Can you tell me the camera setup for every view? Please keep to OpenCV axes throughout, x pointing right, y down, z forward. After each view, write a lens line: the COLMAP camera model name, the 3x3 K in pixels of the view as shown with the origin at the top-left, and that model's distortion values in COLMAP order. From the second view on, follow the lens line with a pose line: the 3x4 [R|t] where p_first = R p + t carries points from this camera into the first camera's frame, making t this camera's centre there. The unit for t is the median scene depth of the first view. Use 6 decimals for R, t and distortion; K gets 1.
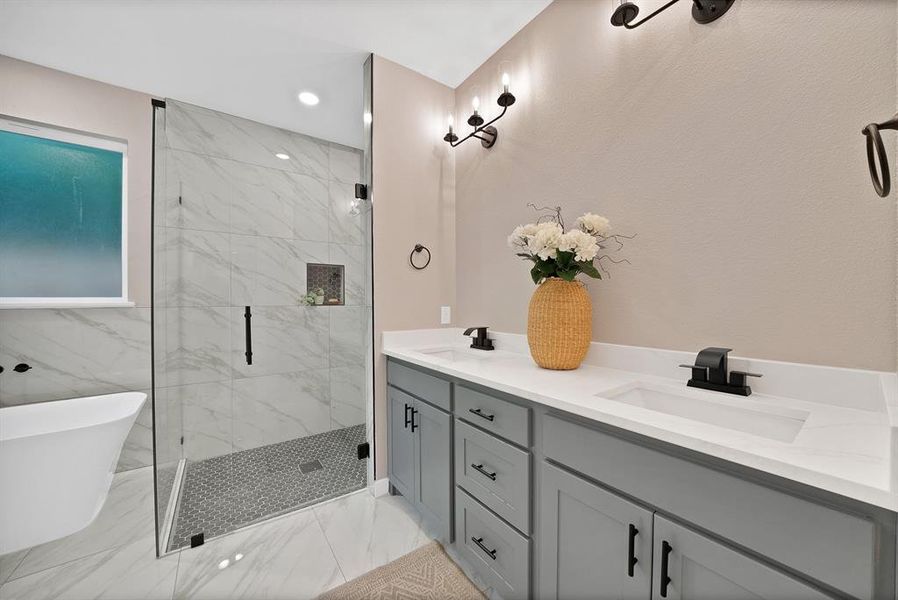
lens RADIAL K [[325.5, 0, 459.0], [0, 325.5, 300.8], [0, 0, 1]] dist [-0.020458, 0.000003]
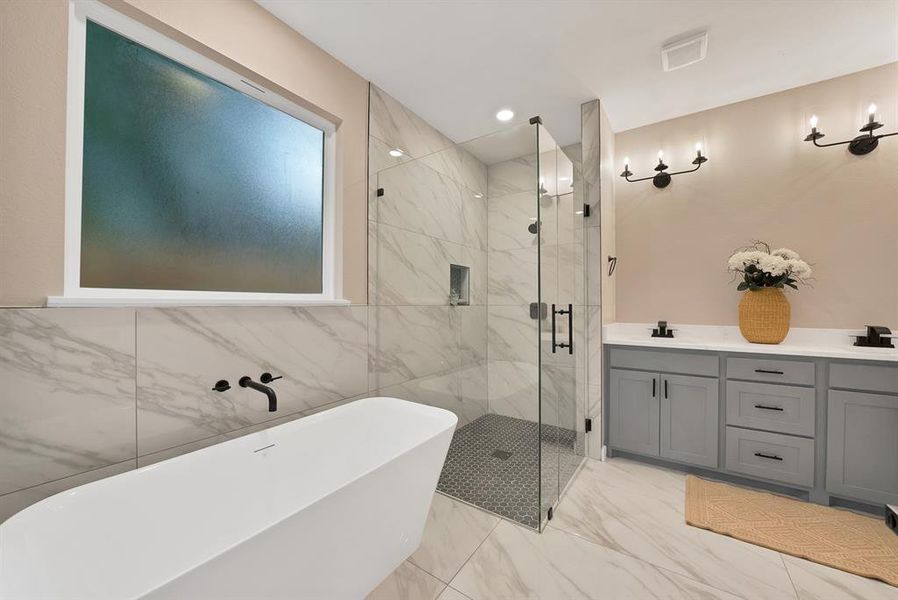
lens RADIAL K [[325.5, 0, 465.9], [0, 325.5, 297.9], [0, 0, 1]] dist [-0.020458, 0.000003]
pose [[0.938944, 0.012431, 0.343846, -1.138840], [-0.006664, 0.999817, -0.017950, 0.013842], [-0.344006, 0.014563, 0.938855, 0.018069]]
